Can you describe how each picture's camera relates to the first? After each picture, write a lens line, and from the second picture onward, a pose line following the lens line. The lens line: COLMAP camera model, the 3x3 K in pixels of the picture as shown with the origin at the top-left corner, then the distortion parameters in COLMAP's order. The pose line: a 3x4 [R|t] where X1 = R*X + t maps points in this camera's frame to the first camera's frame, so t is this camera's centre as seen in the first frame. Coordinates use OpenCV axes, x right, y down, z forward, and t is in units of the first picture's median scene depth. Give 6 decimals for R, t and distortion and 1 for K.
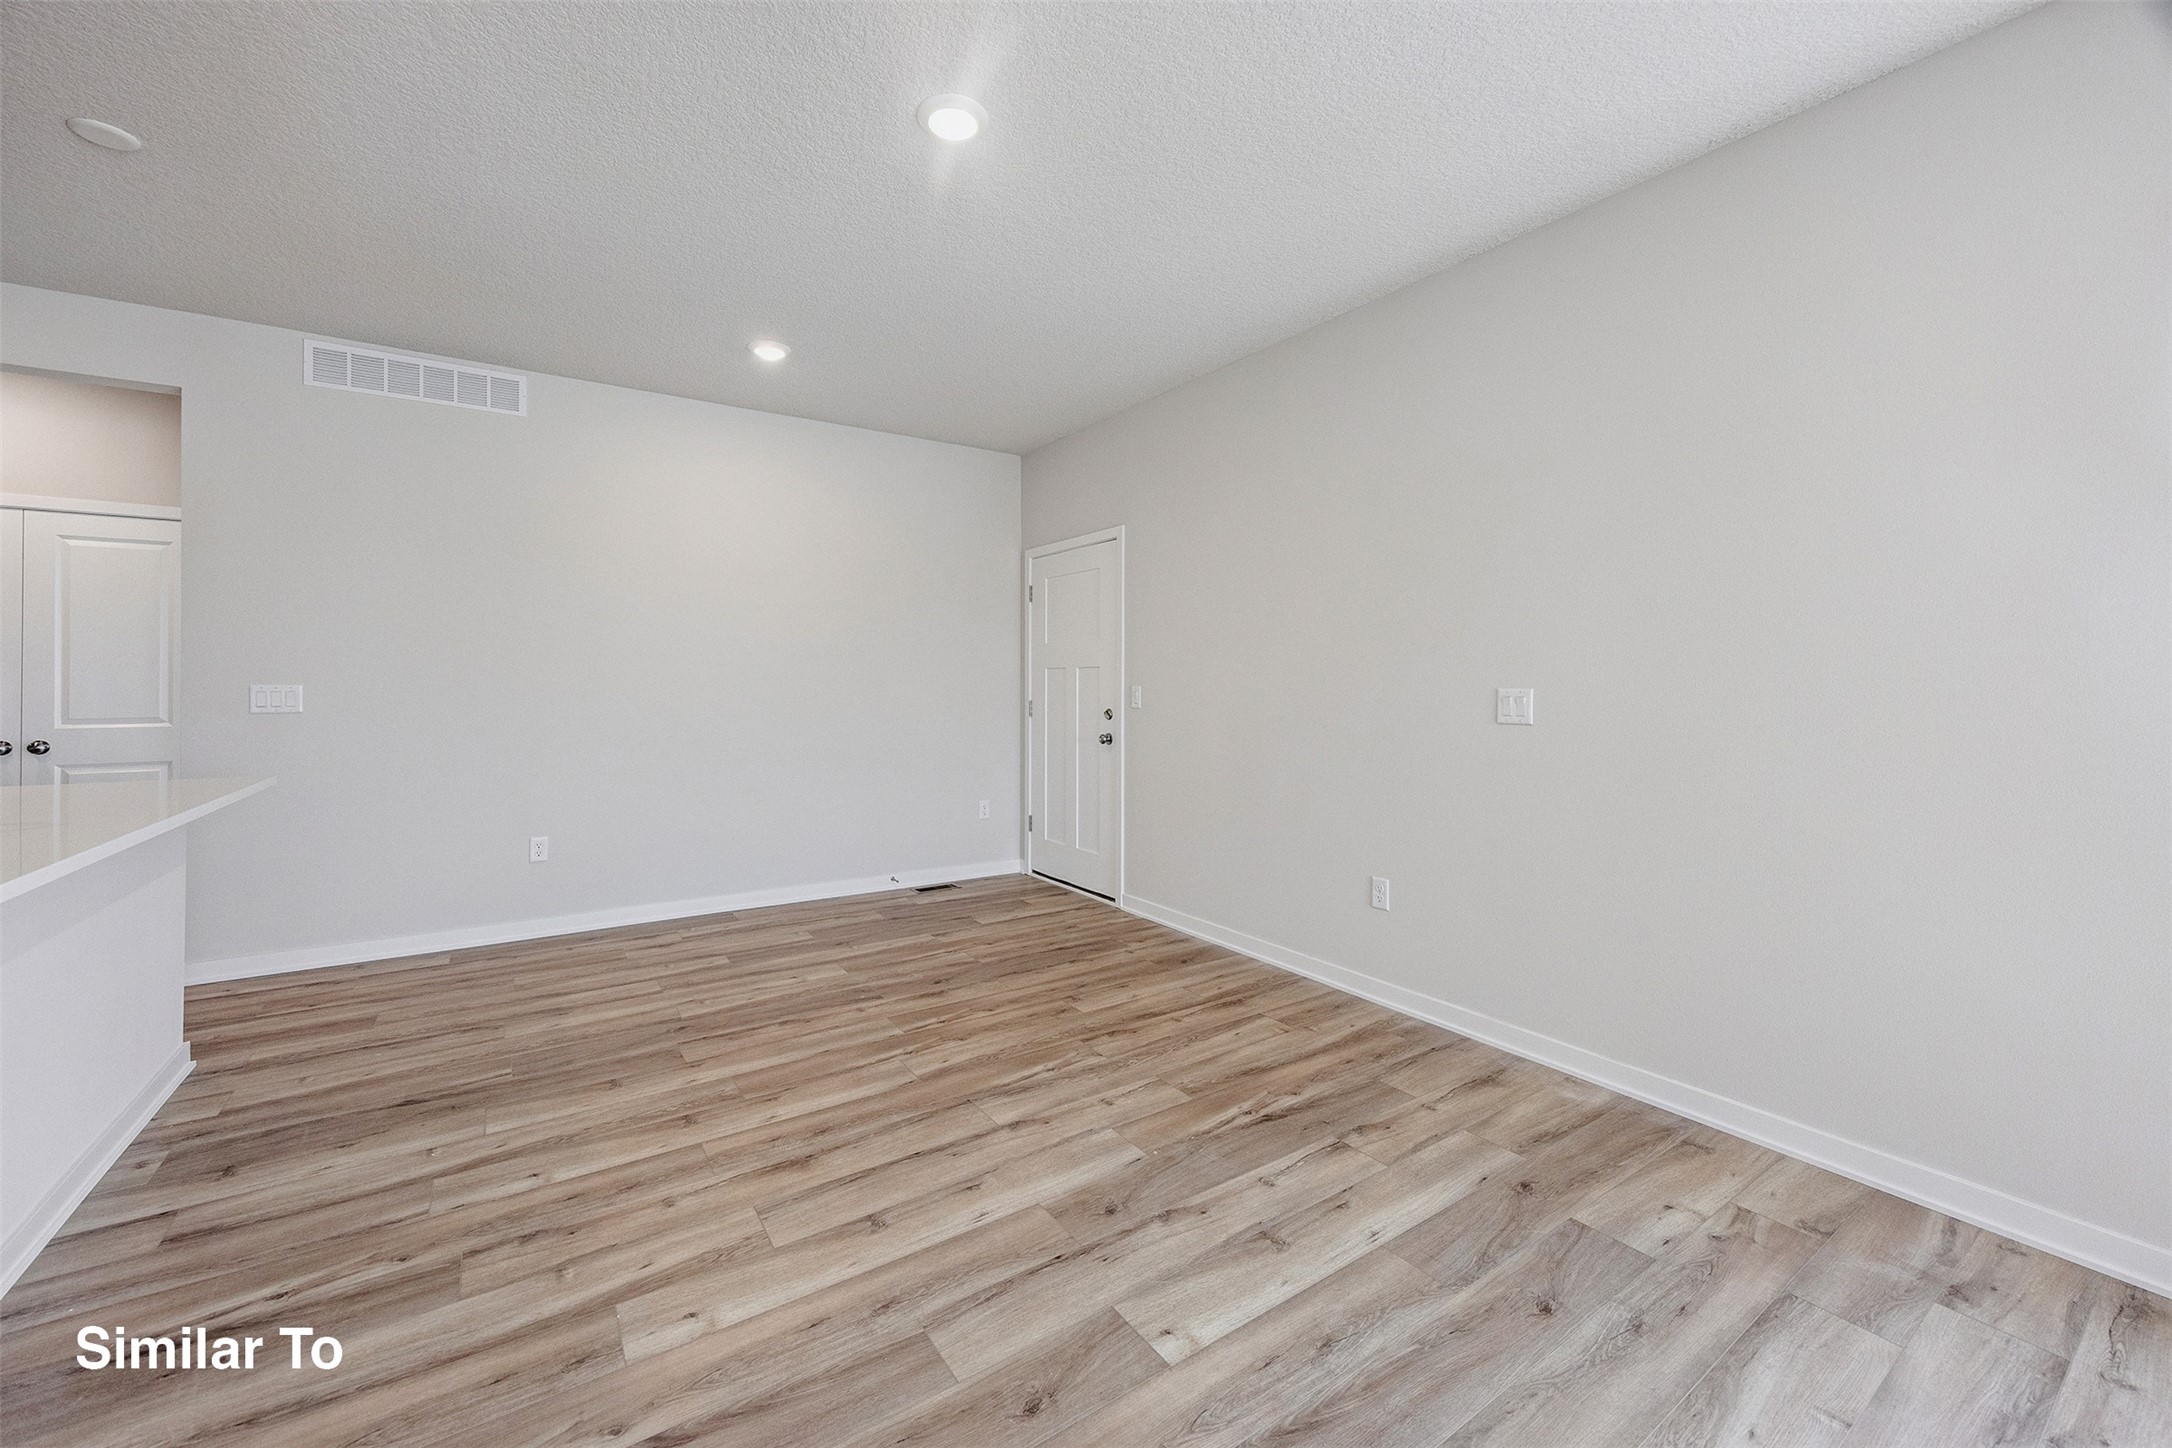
lens RADIAL K [[836.3, 0, 1076.3], [0, 836.3, 678.8], [0, 0, 1]] dist [-0.006957, 0.000769]
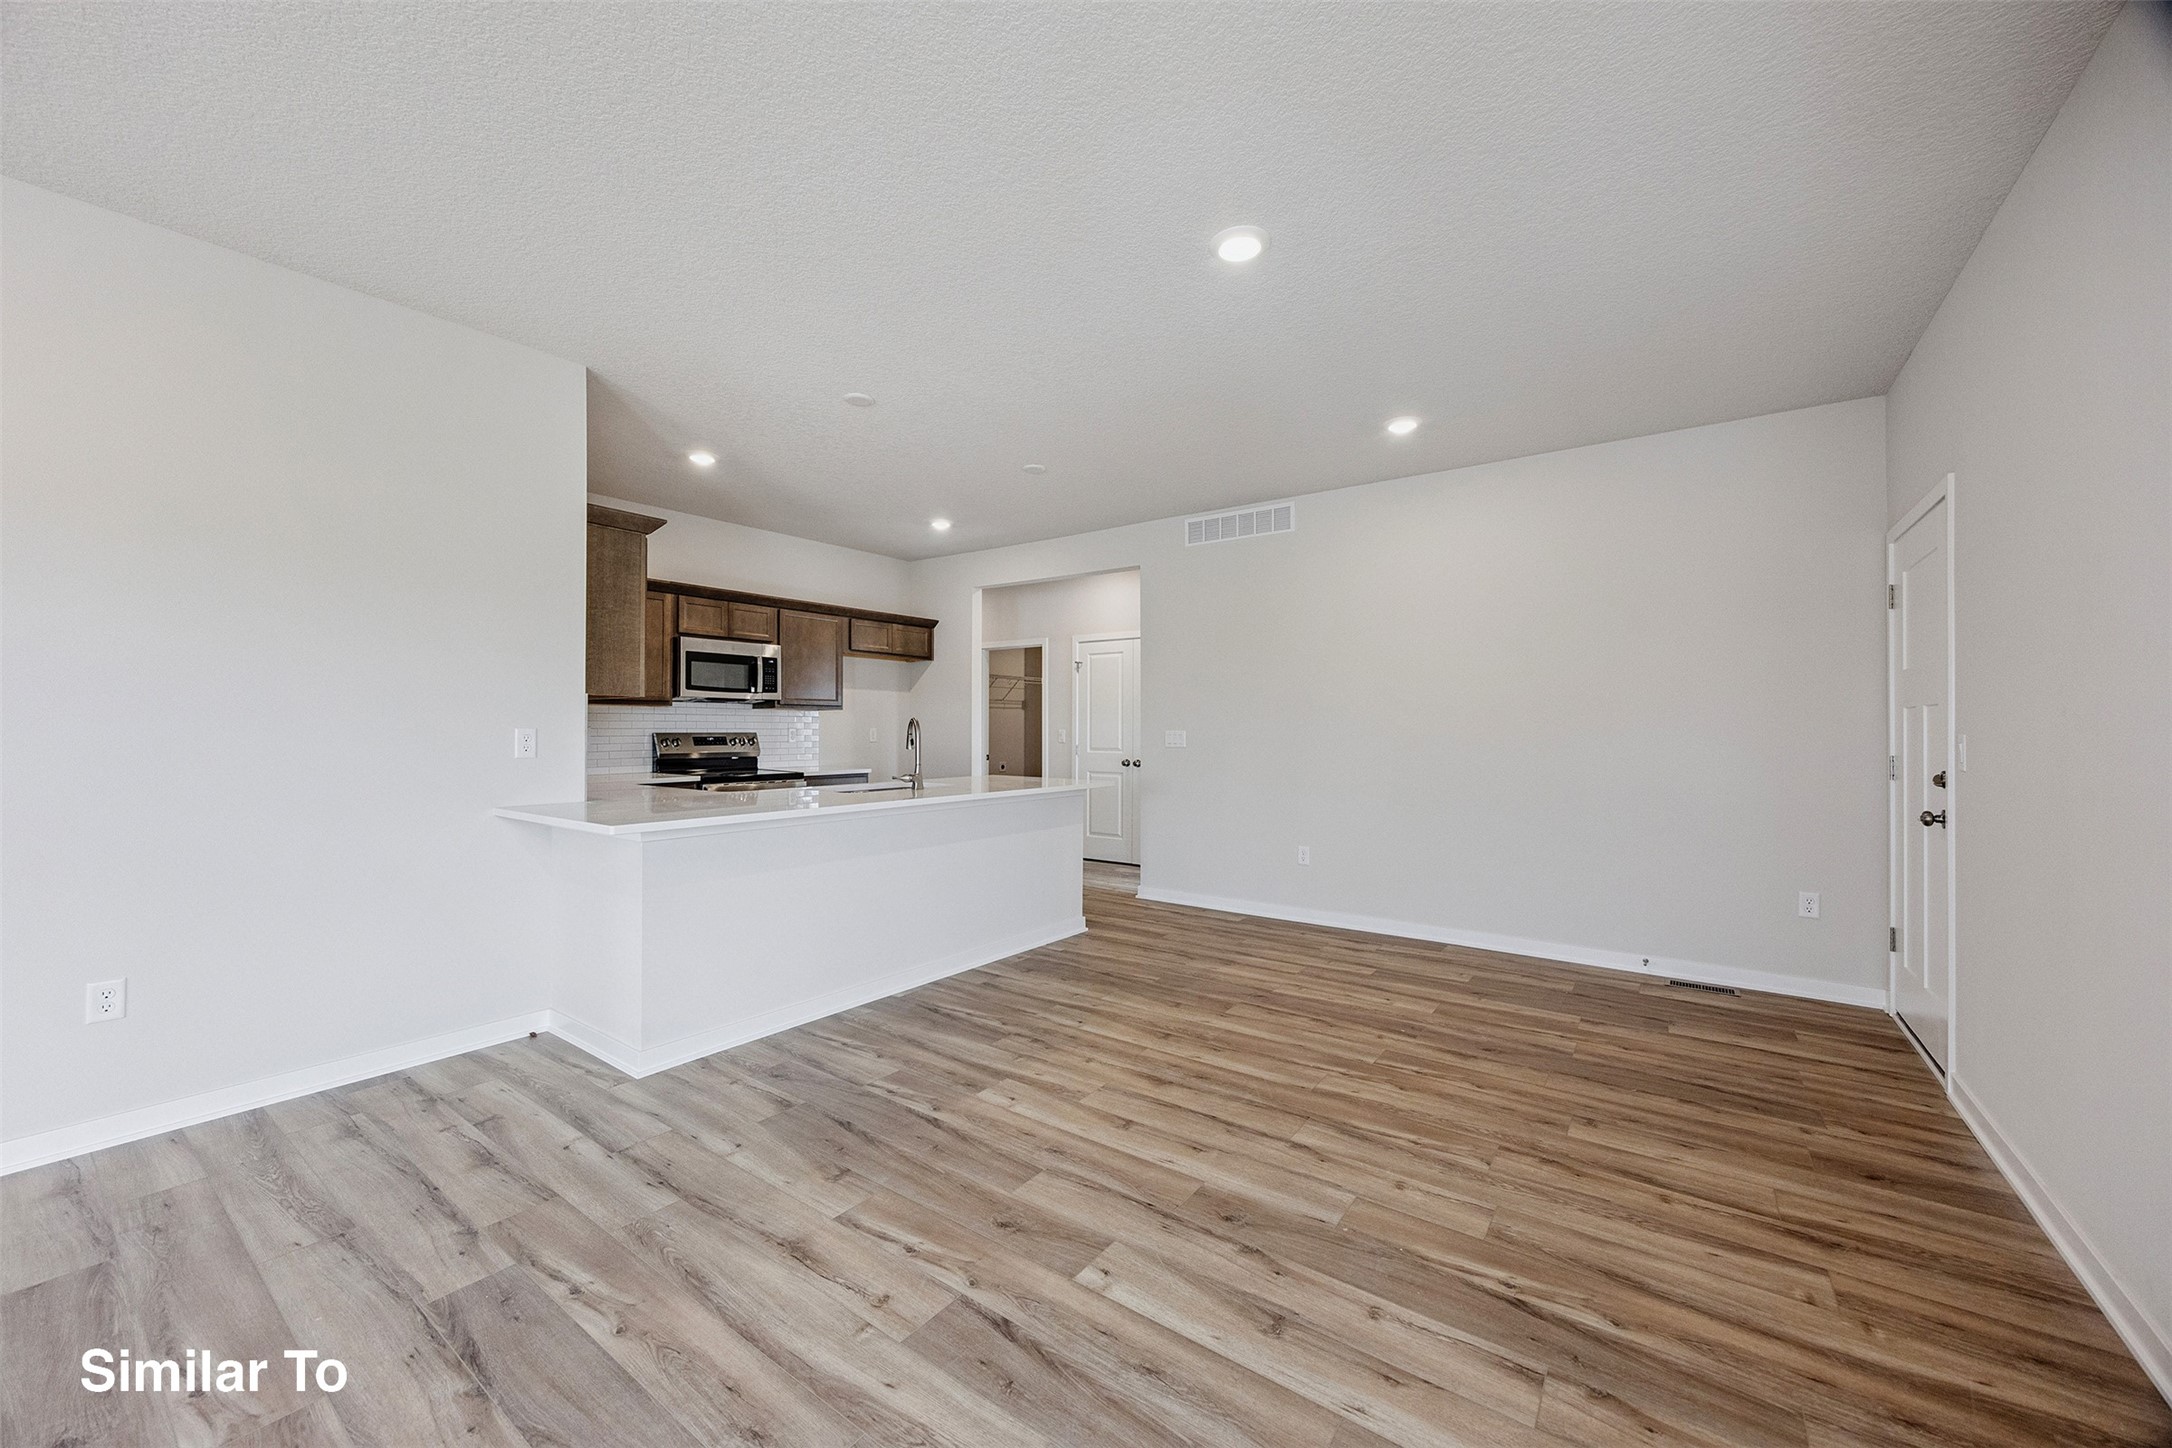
lens RADIAL K [[836.3, 0, 1082.0], [0, 836.3, 725.2], [0, 0, 1]] dist [-0.006957, 0.000769]
pose [[0.336613, -0.005387, -0.941628, 0.746305], [0.004501, 0.999981, -0.004112, 0.002434], [0.941632, -0.002854, 0.336631, 0.344406]]
